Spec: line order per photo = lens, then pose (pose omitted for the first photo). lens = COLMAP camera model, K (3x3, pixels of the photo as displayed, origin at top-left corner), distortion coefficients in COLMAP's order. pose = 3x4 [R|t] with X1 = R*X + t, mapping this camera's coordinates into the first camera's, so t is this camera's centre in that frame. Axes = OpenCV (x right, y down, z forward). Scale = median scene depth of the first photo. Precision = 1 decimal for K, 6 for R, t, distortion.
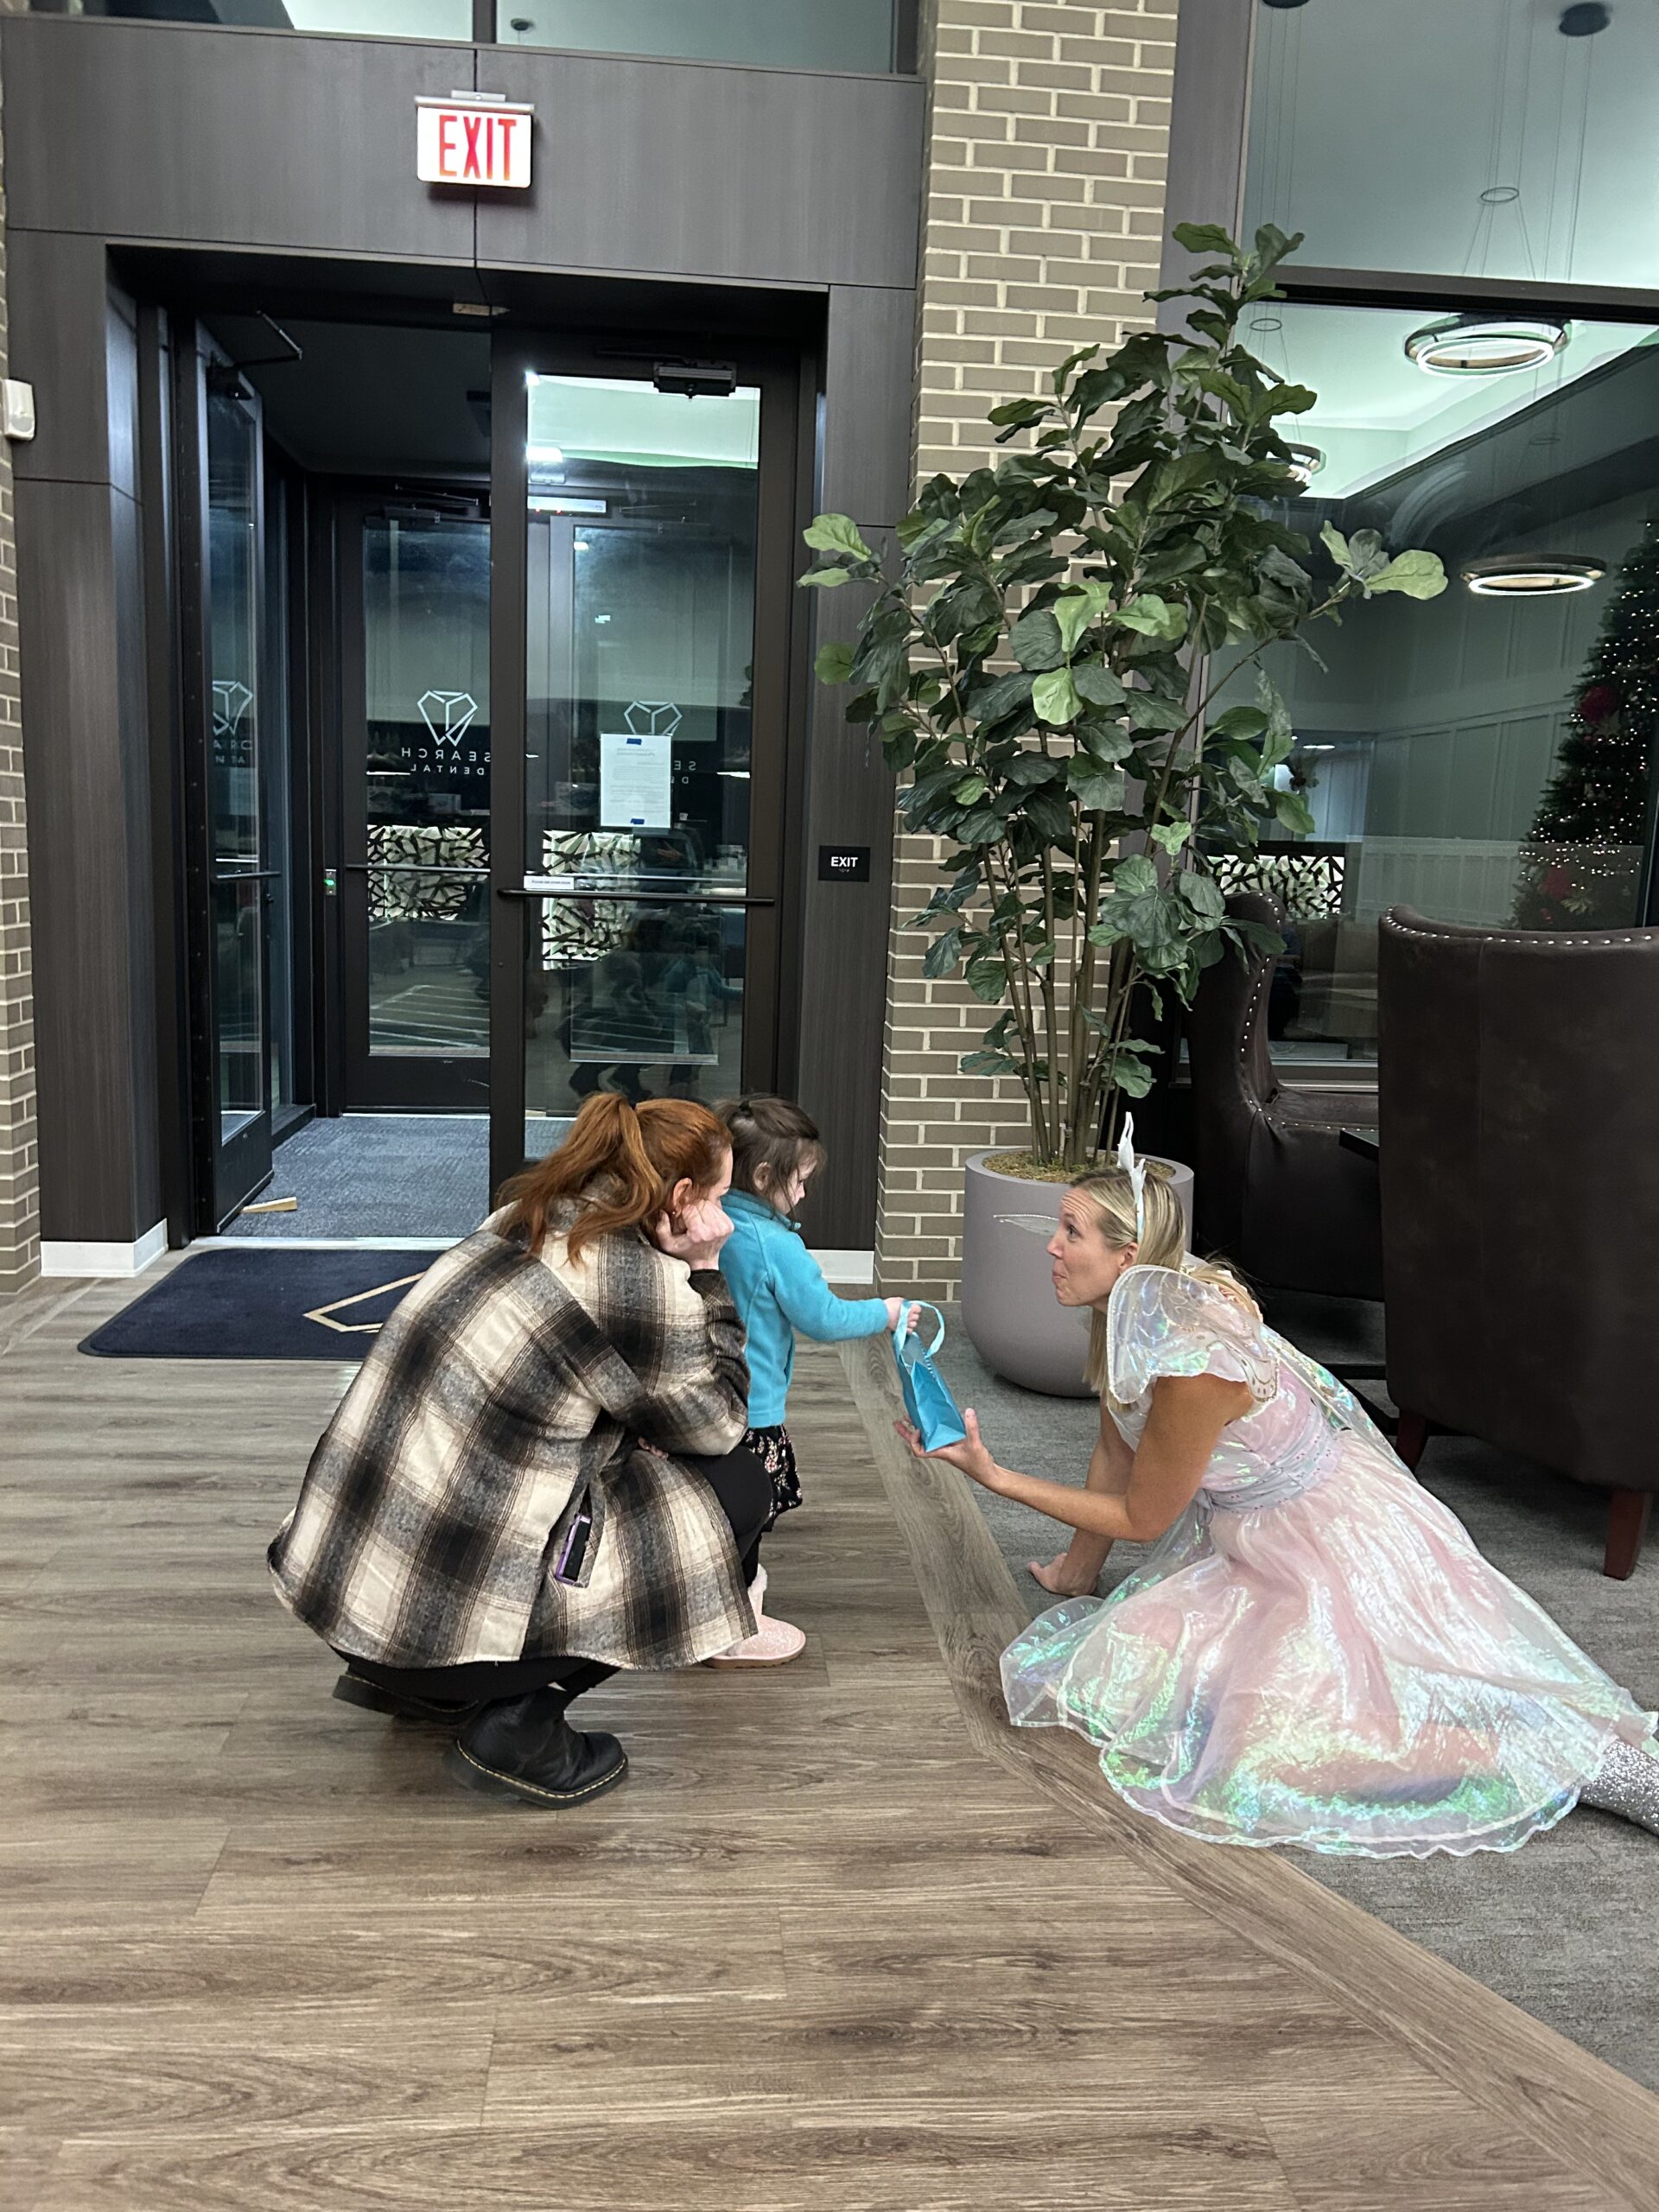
lens RADIAL K [[1658.8, 0, 808.4], [0, 1658.8, 1103.3], [0, 0, 1]] dist [0.059664, -0.075815]
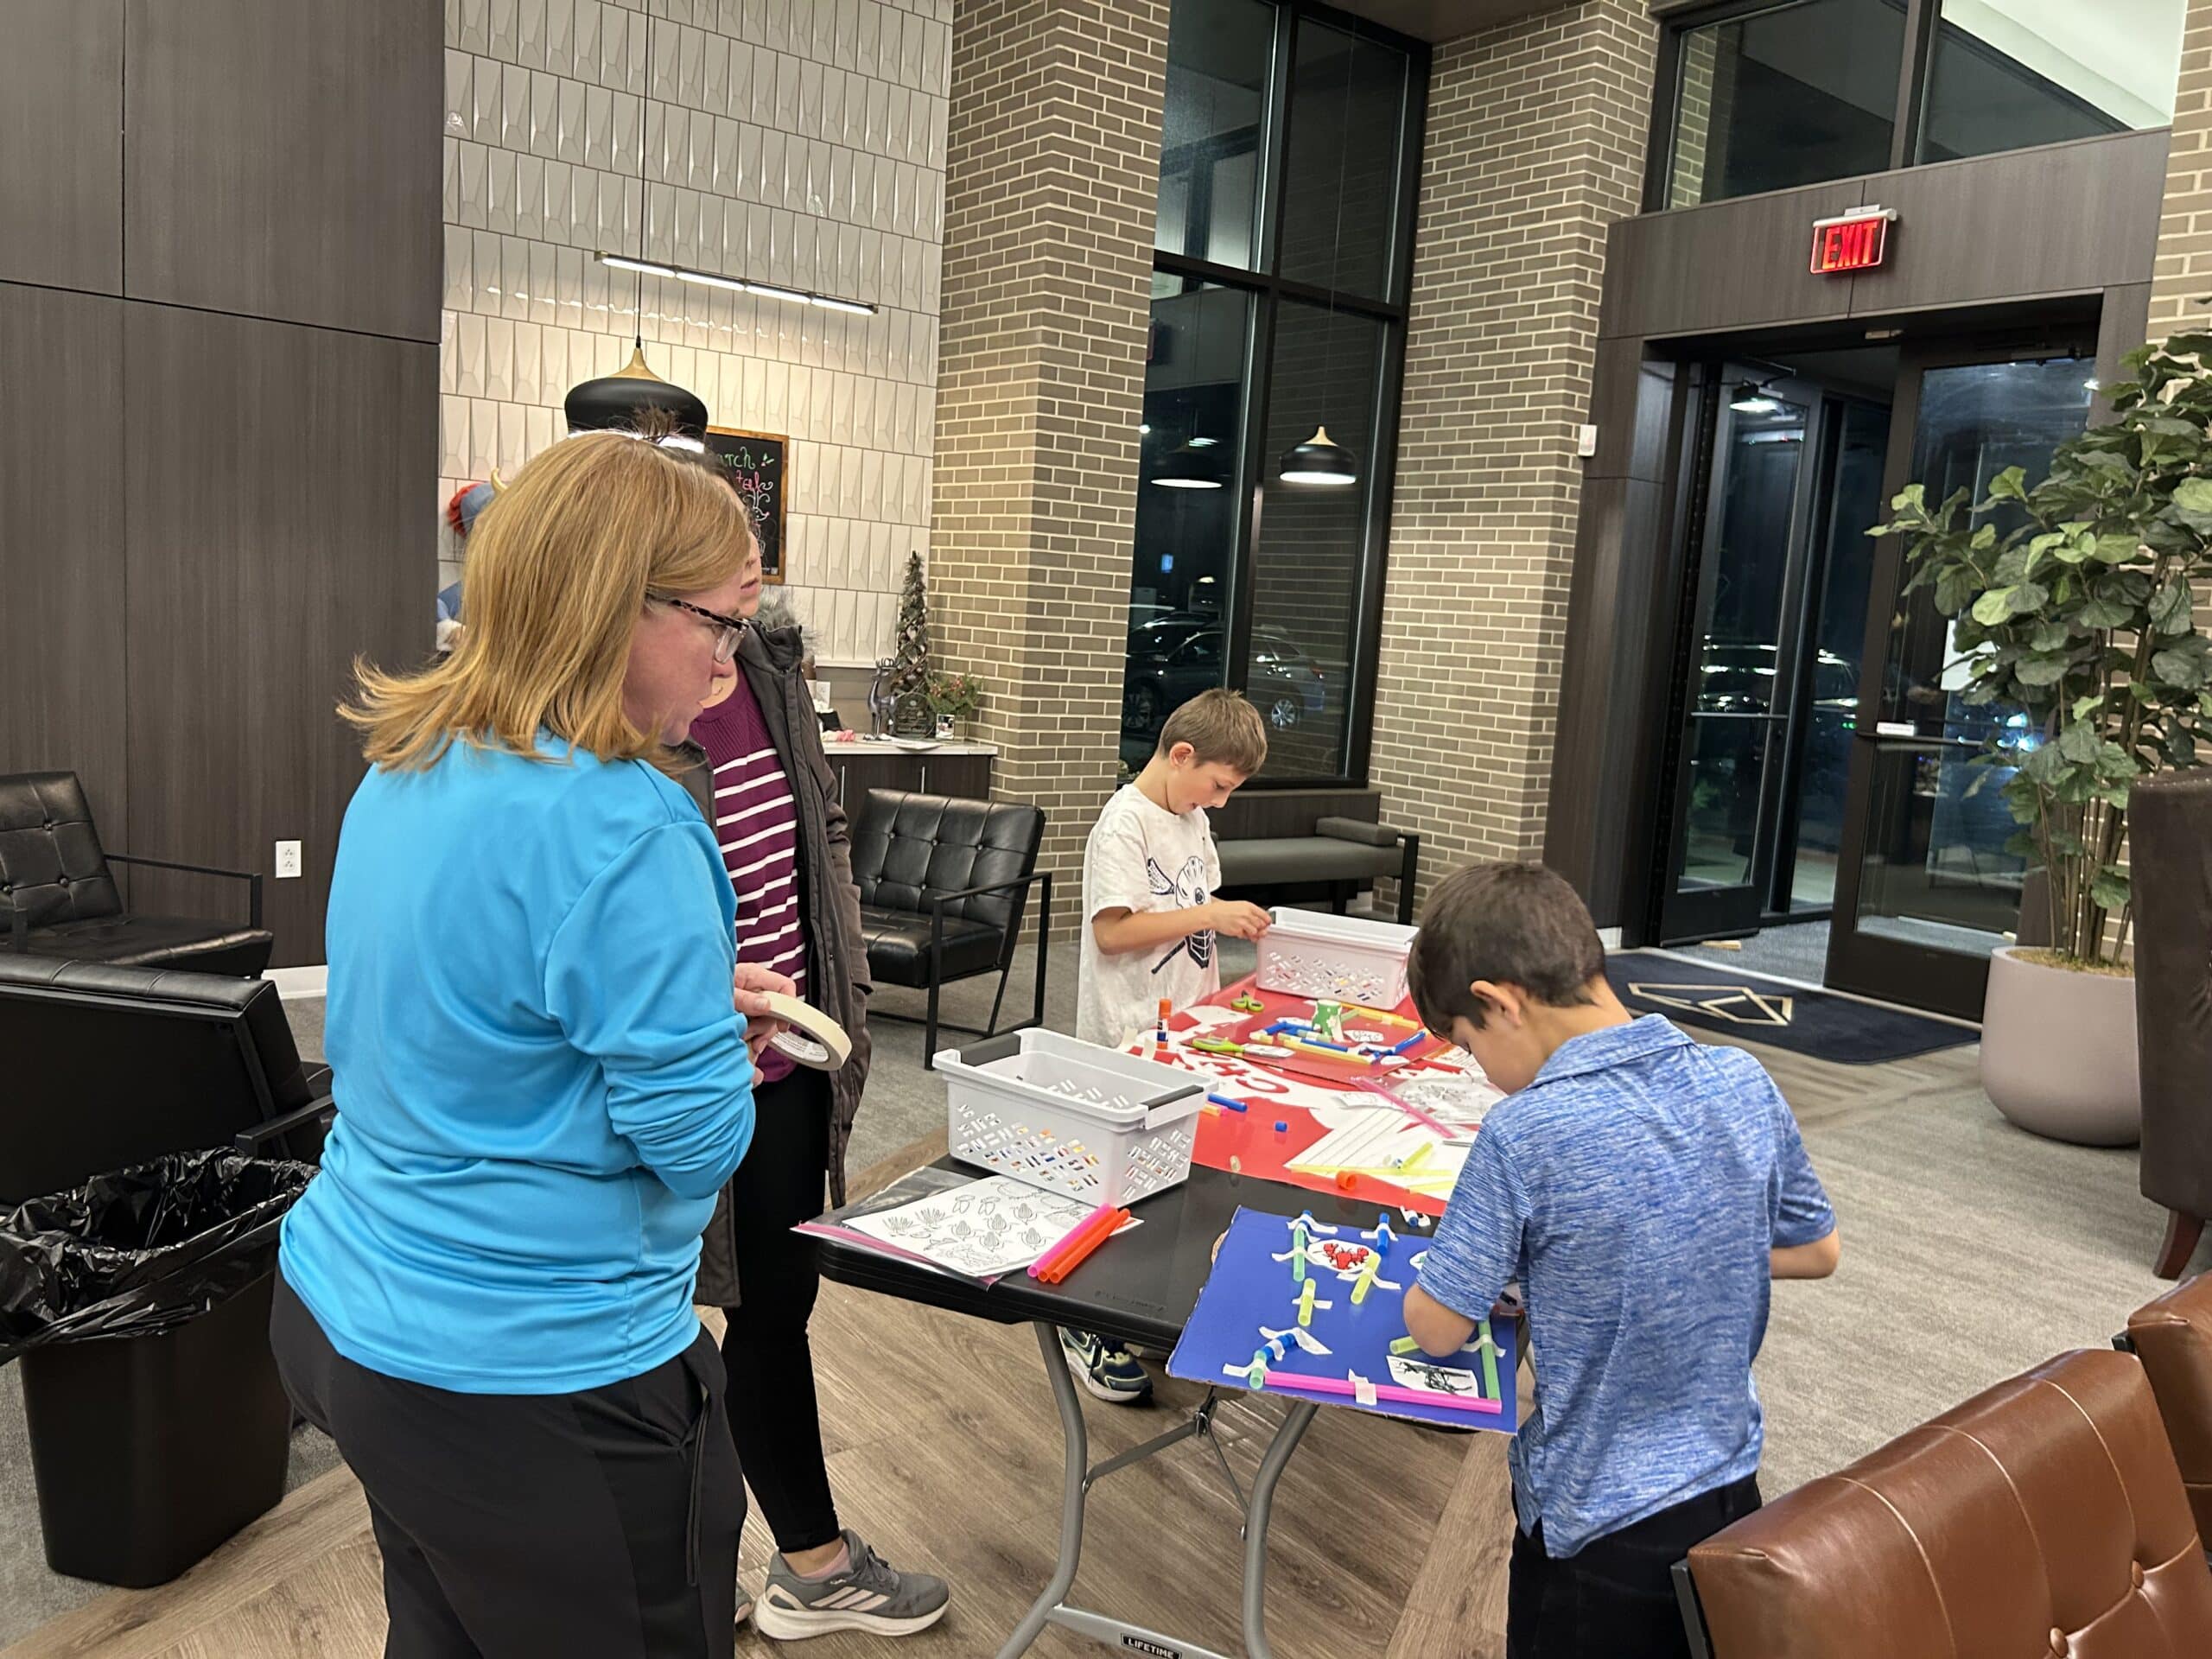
lens RADIAL K [[1658.8, 0, 1110.1], [0, 1658.8, 841.8], [0, 0, 1]] dist [0.059664, -0.075815]
pose [[0.546567, 0.114187, -0.829594, 0.734480], [-0.172612, 0.984748, 0.021819, 0.043558], [0.819432, 0.131273, 0.557941, -0.314002]]
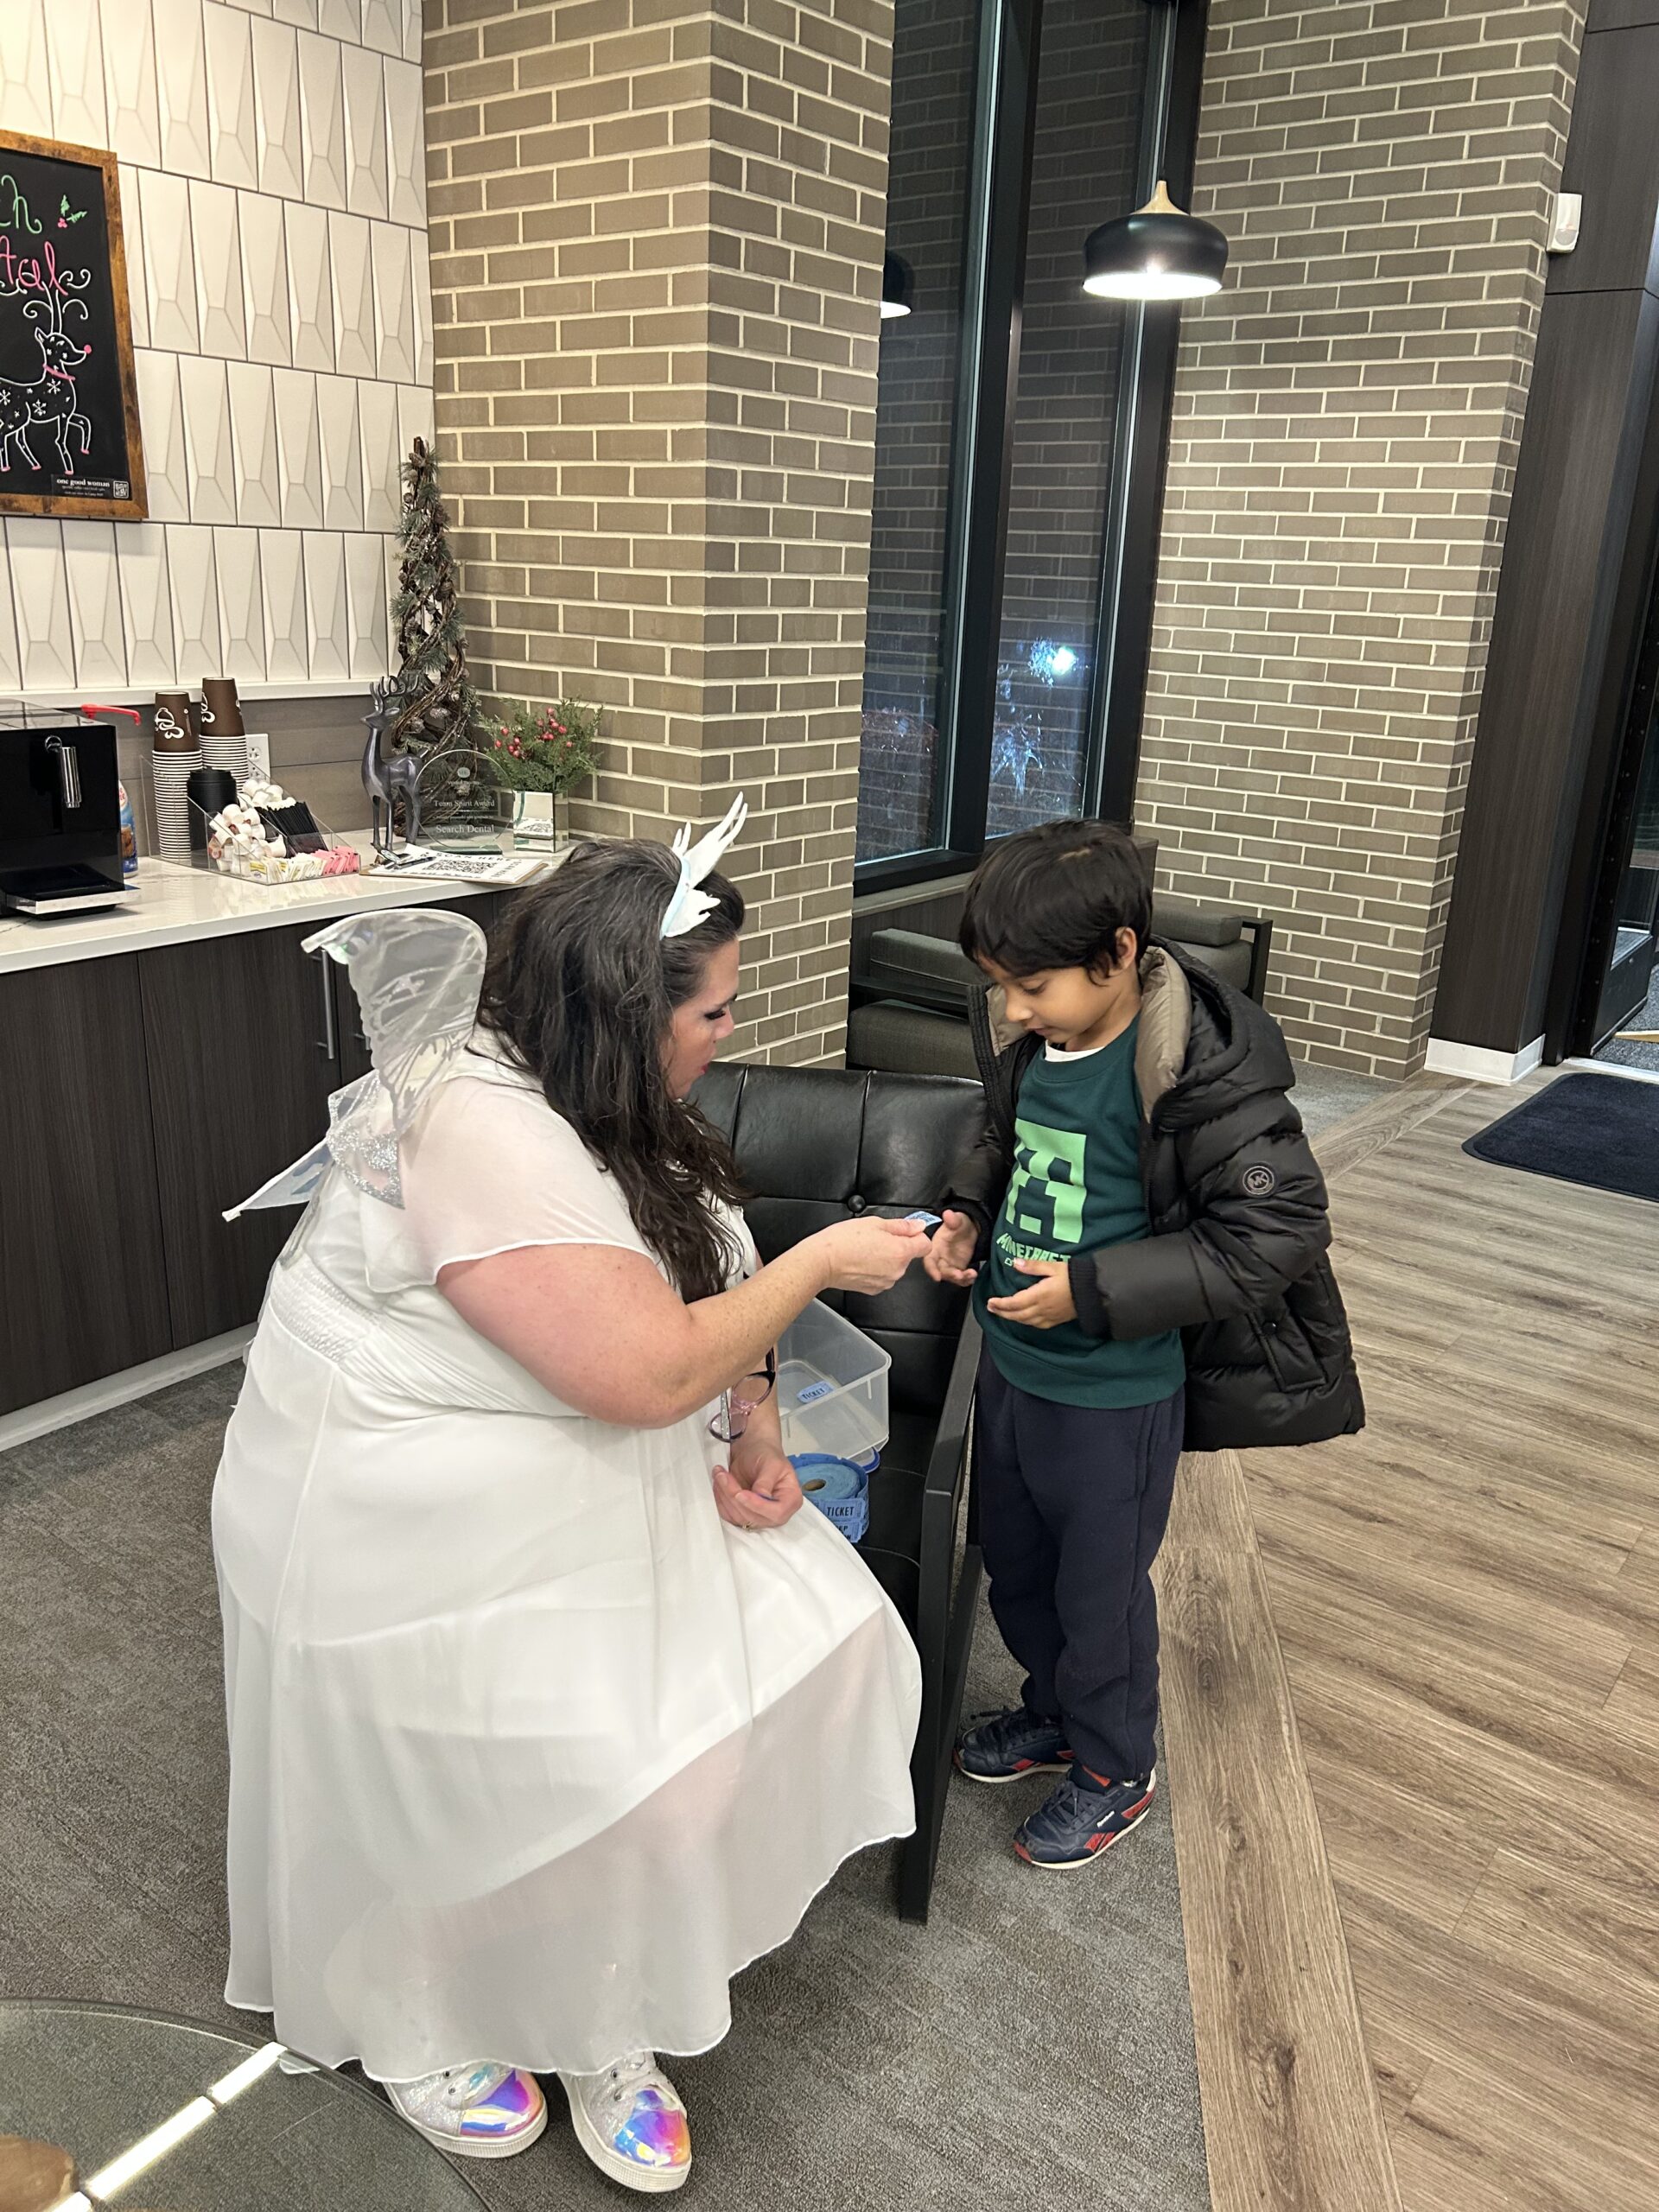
lens RADIAL K [[1658.8, 0, 822.6], [0, 1658.8, 1090.2], [0, 0, 1]] dist [0.059664, -0.075815]
pose [[0.736939, 0.194623, -0.647336, -0.045847], [-0.111837, 0.979561, 0.167189, -0.022222], [0.666644, -0.050812, 0.743643, -0.069872]]
